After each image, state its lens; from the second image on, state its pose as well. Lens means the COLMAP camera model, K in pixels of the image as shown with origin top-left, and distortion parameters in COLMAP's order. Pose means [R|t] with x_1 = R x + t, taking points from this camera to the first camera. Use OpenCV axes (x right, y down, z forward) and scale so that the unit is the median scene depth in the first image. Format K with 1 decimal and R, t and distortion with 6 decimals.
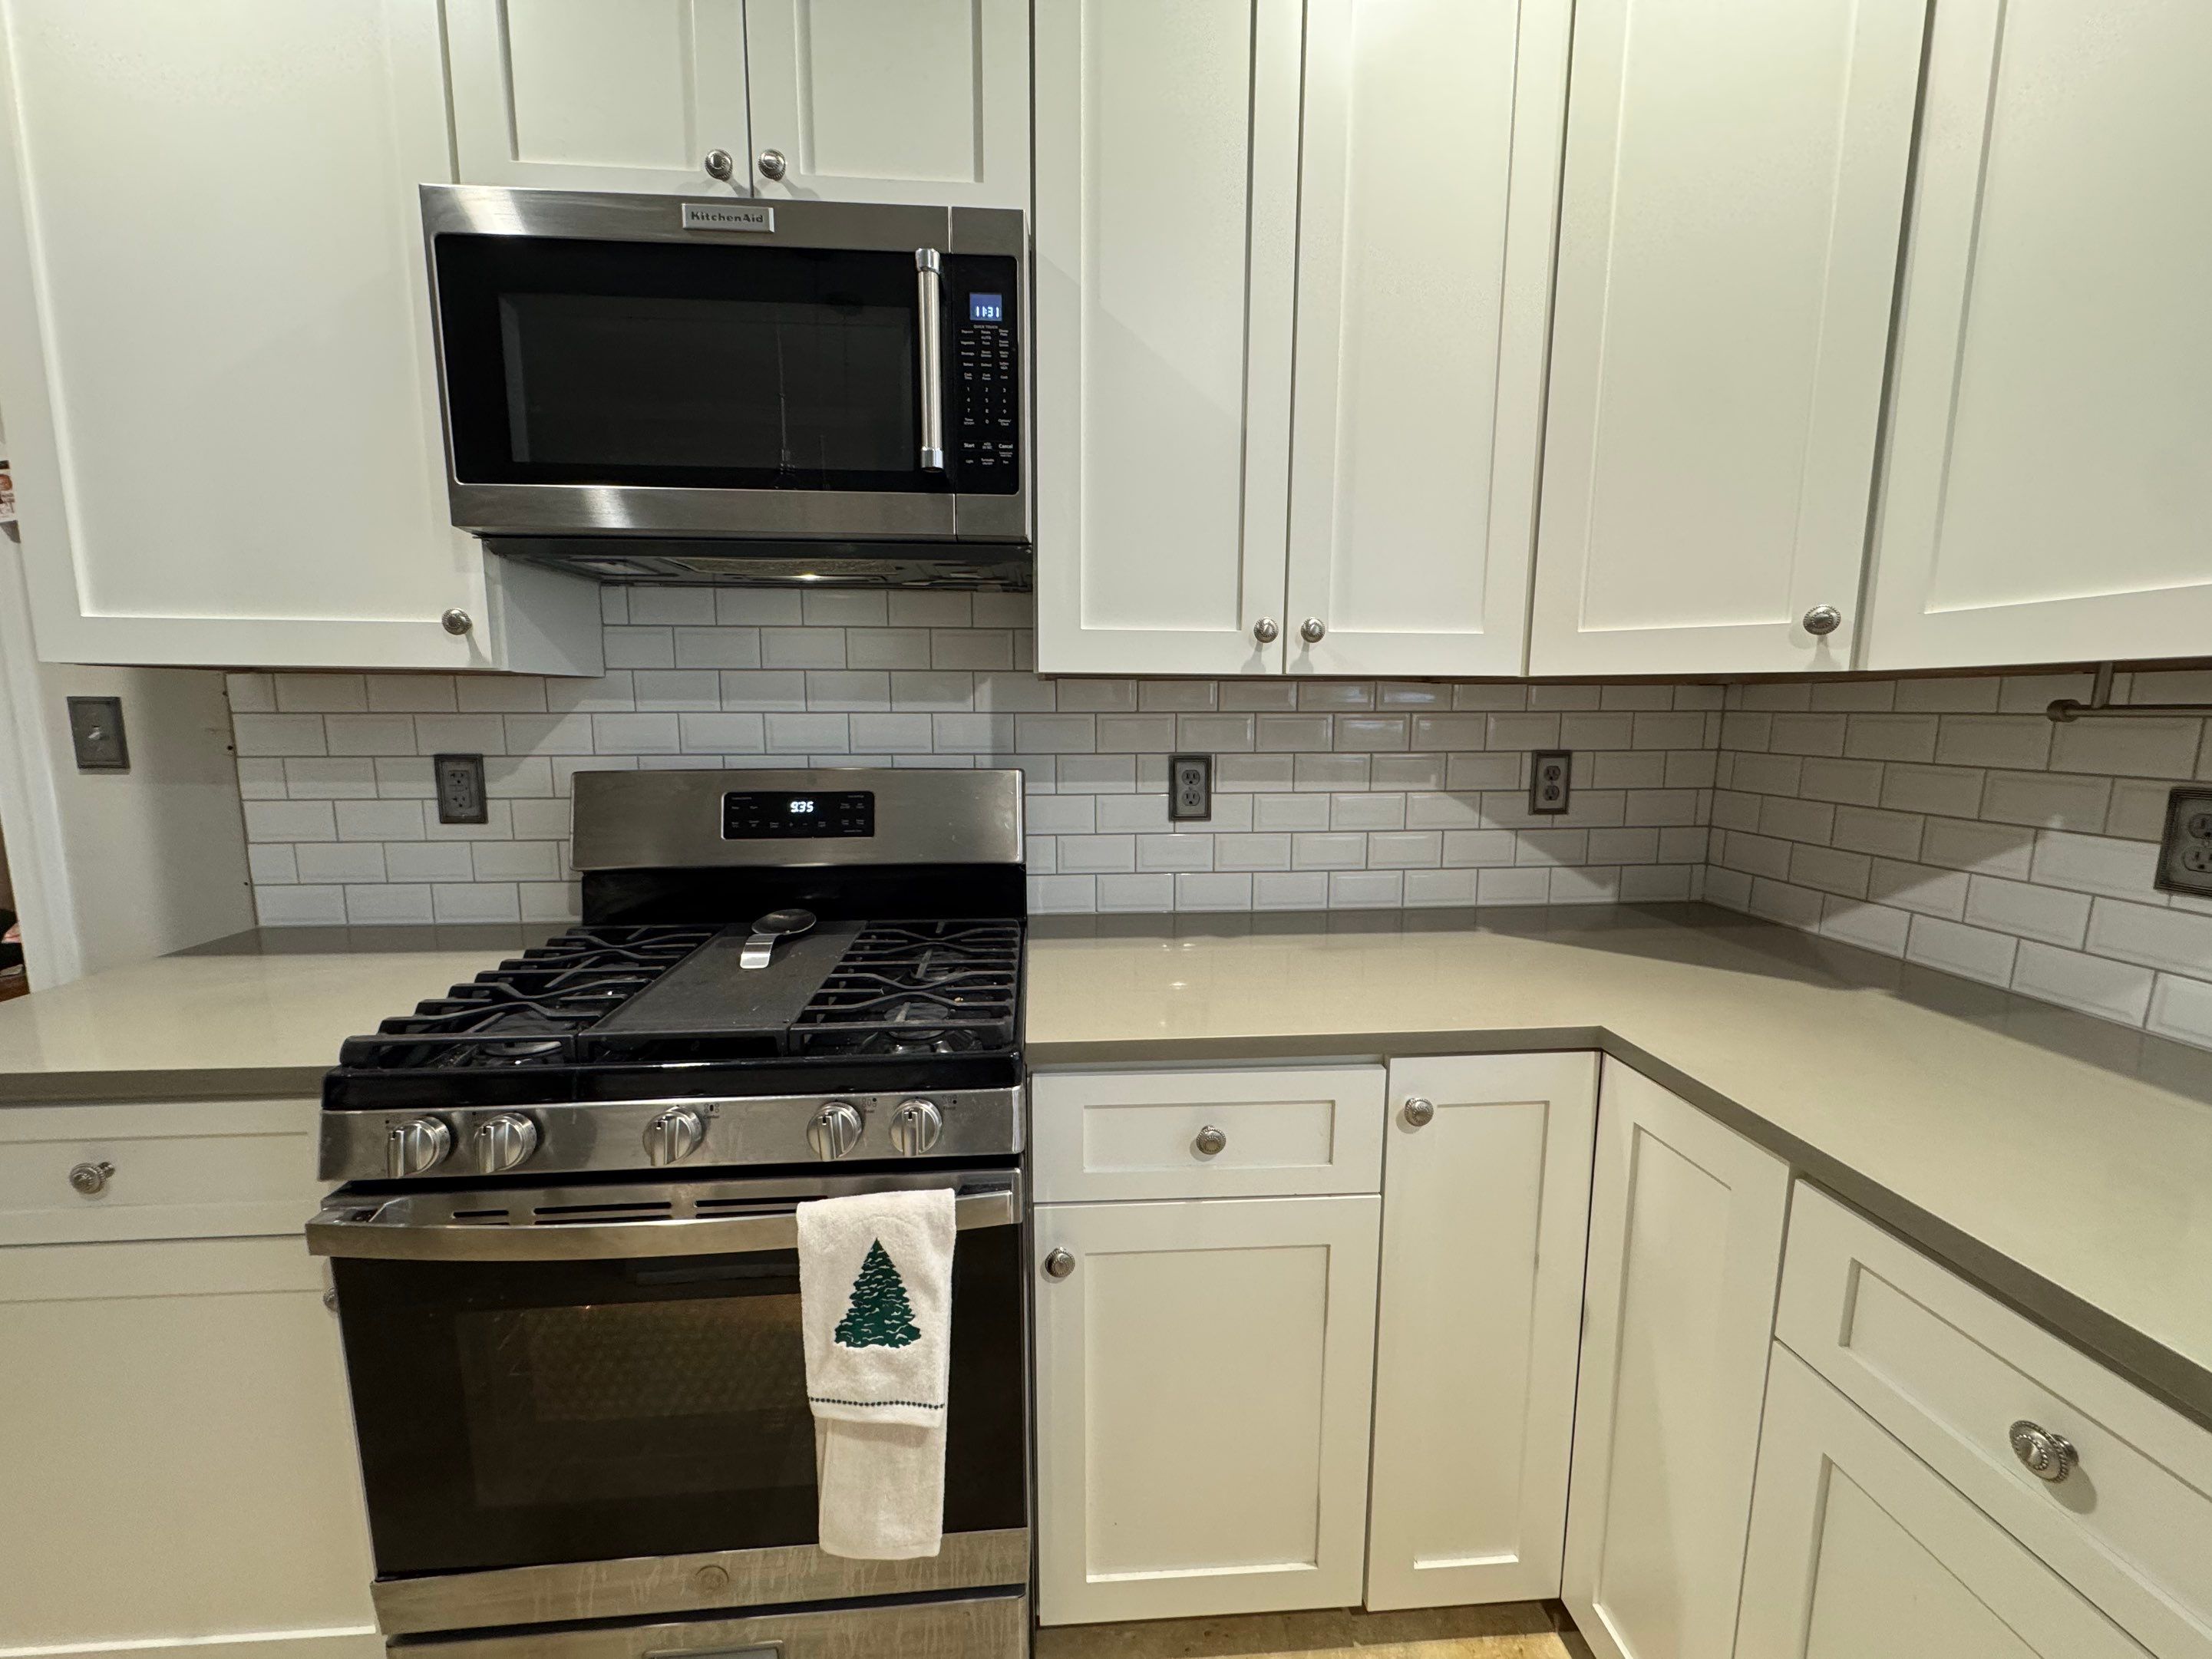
lens RADIAL K [[868.9, 0, 1112.7], [0, 868.9, 828.4], [0, 0, 1]] dist [-0.001169, 0.000549]
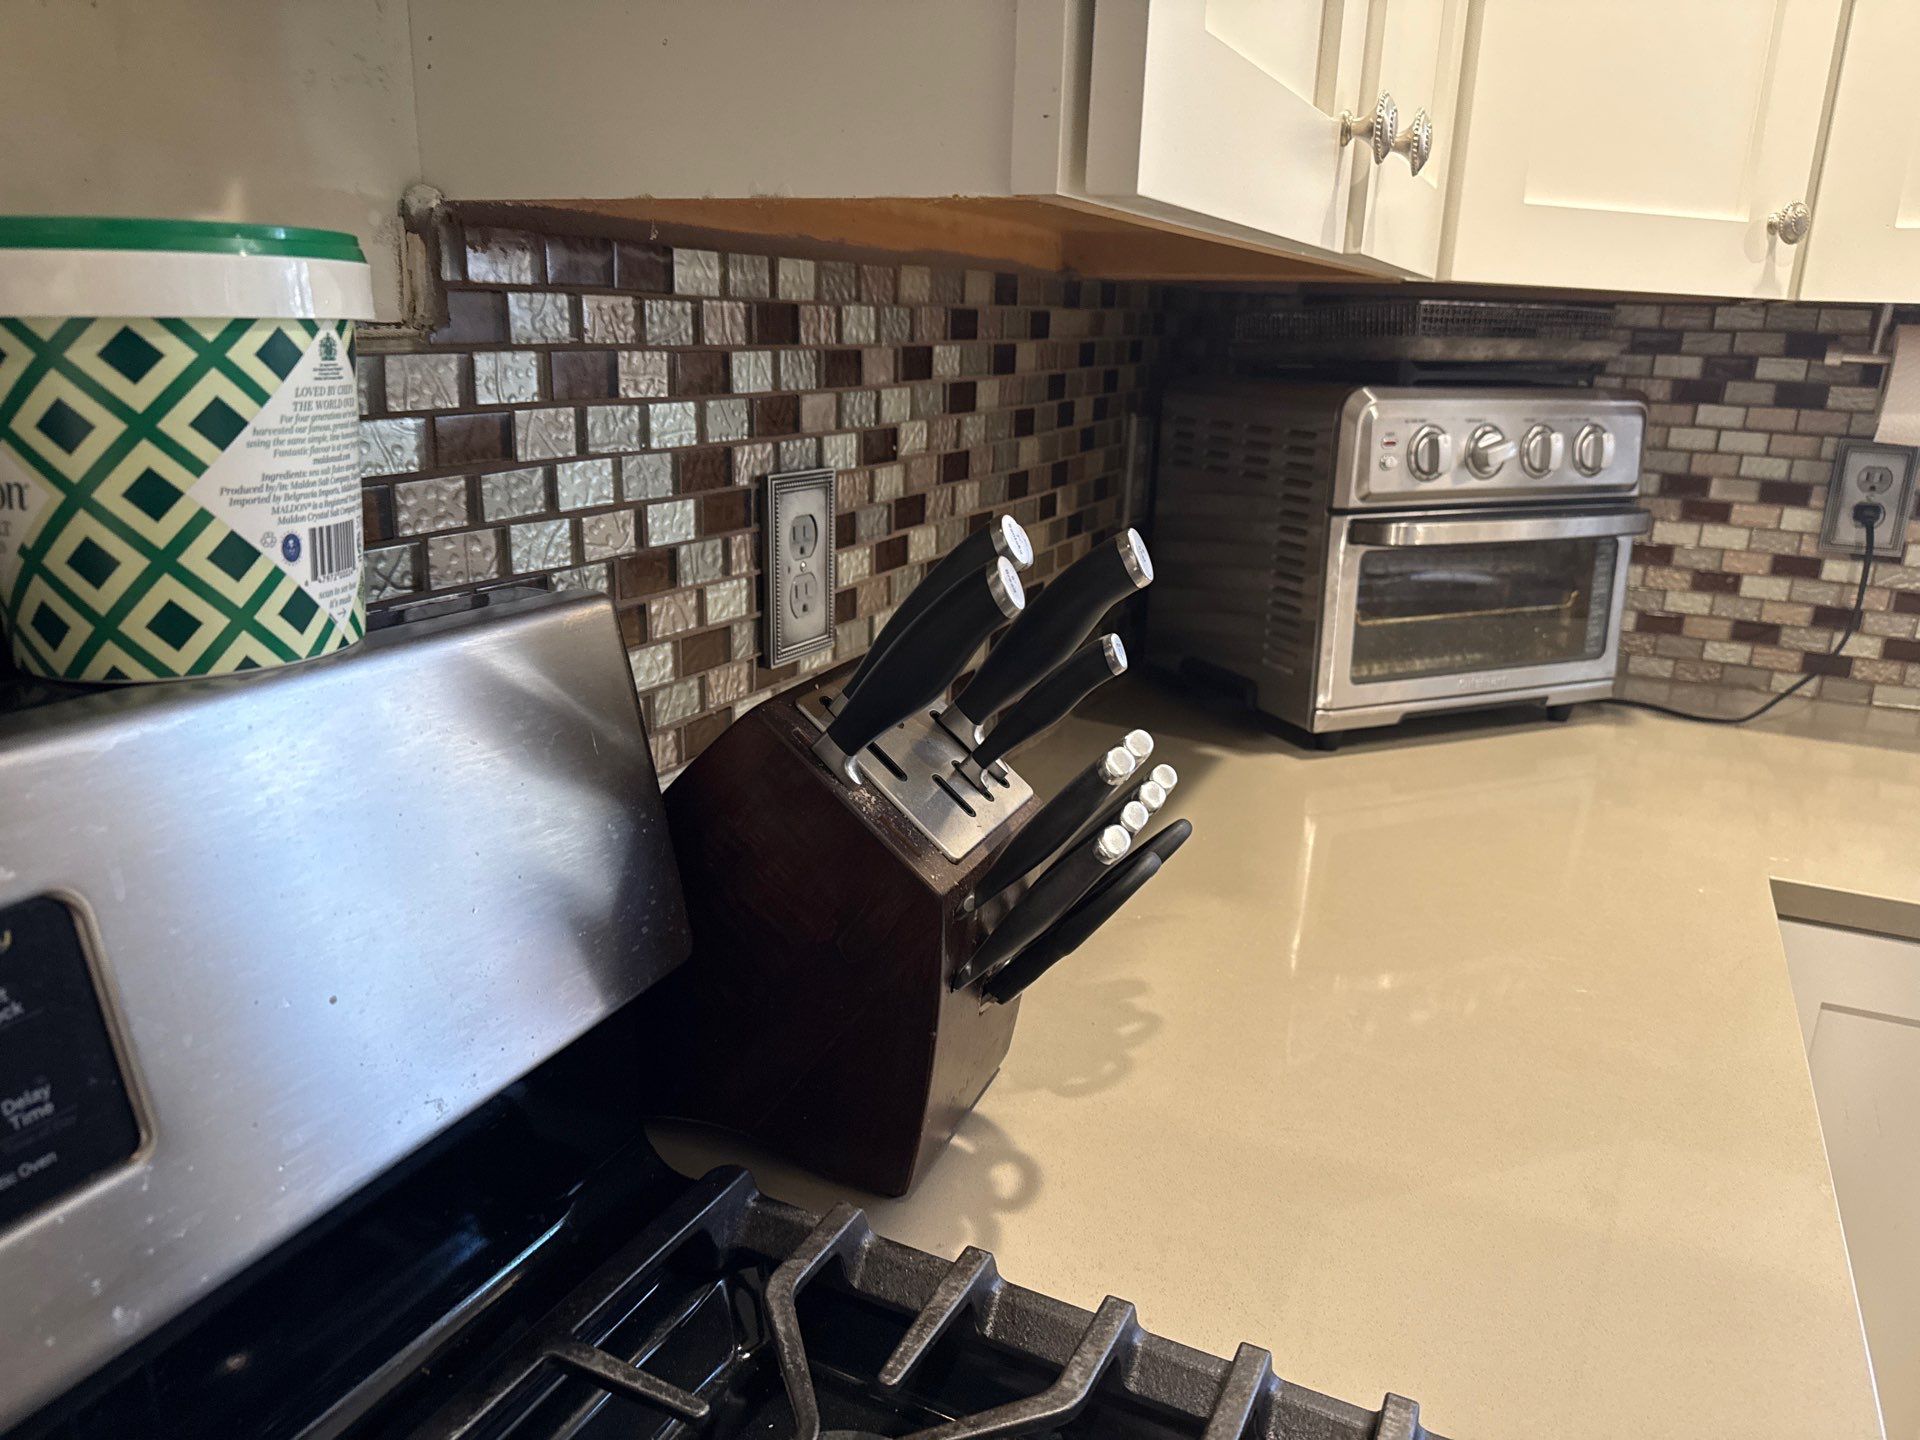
lens RADIAL K [[1346.0, 0, 962.3], [0, 1346.0, 720.2], [0, 0, 1]] dist [0.038261, -0.054658]
pose [[0.513919, -0.234882, 0.825056, -0.396997], [0.095027, 0.971453, 0.217367, -0.116570], [-0.852559, -0.033306, 0.521569, 0.765321]]
